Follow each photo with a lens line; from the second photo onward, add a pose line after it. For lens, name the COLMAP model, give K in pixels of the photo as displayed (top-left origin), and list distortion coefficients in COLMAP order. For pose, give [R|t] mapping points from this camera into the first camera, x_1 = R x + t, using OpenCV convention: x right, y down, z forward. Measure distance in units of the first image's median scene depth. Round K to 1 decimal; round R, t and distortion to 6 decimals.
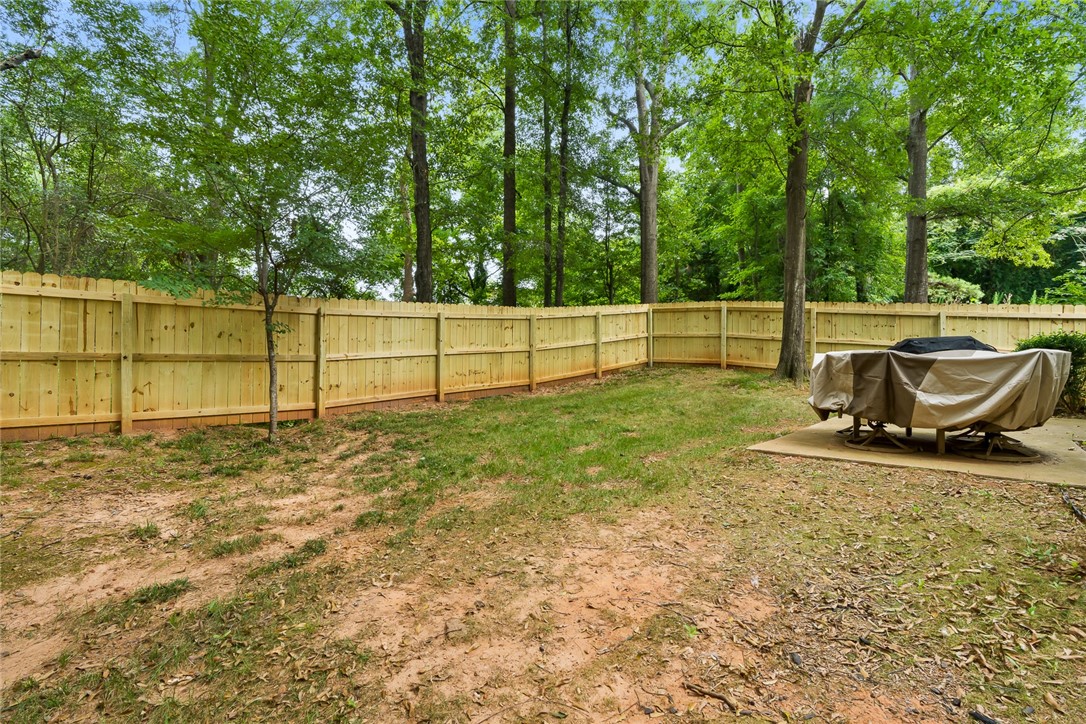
lens RADIAL K [[495.9, 0, 547.3], [0, 495.9, 353.8], [0, 0, 1]] dist [-0.002789, 0.000233]
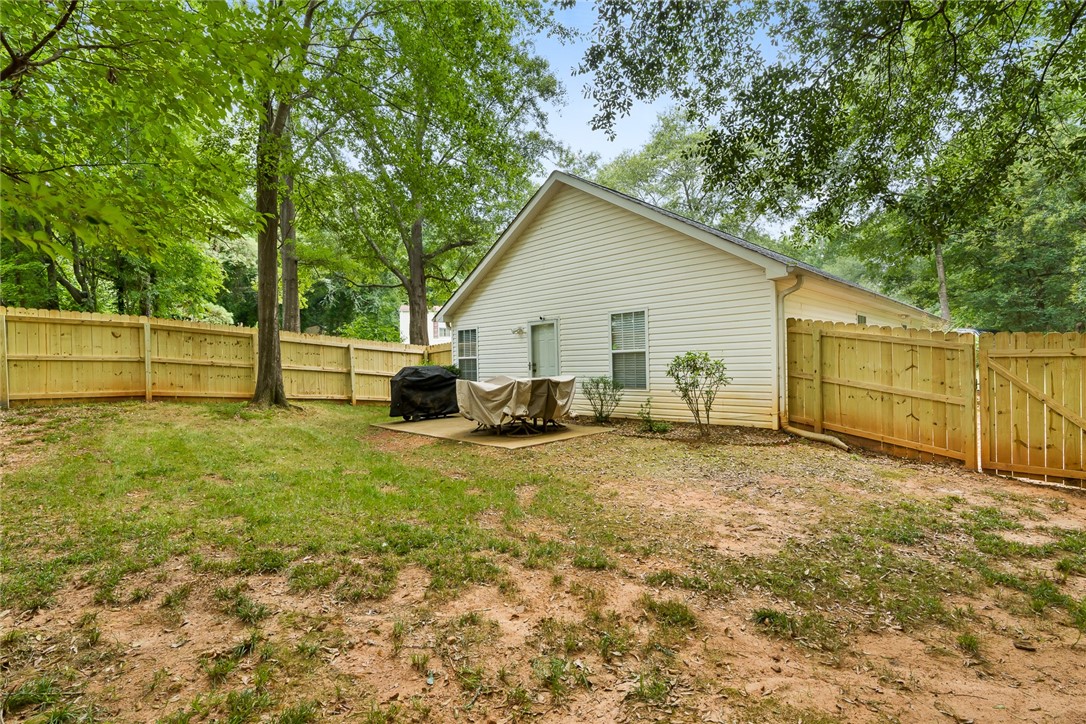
lens RADIAL K [[495.9, 0, 548.8], [0, 495.9, 362.6], [0, 0, 1]] dist [-0.002789, 0.000233]
pose [[0.104369, 0.000905, 0.994538, -0.383020], [0.016598, 0.999859, -0.002652, -0.020076], [-0.994400, 0.016784, 0.104339, 0.281024]]
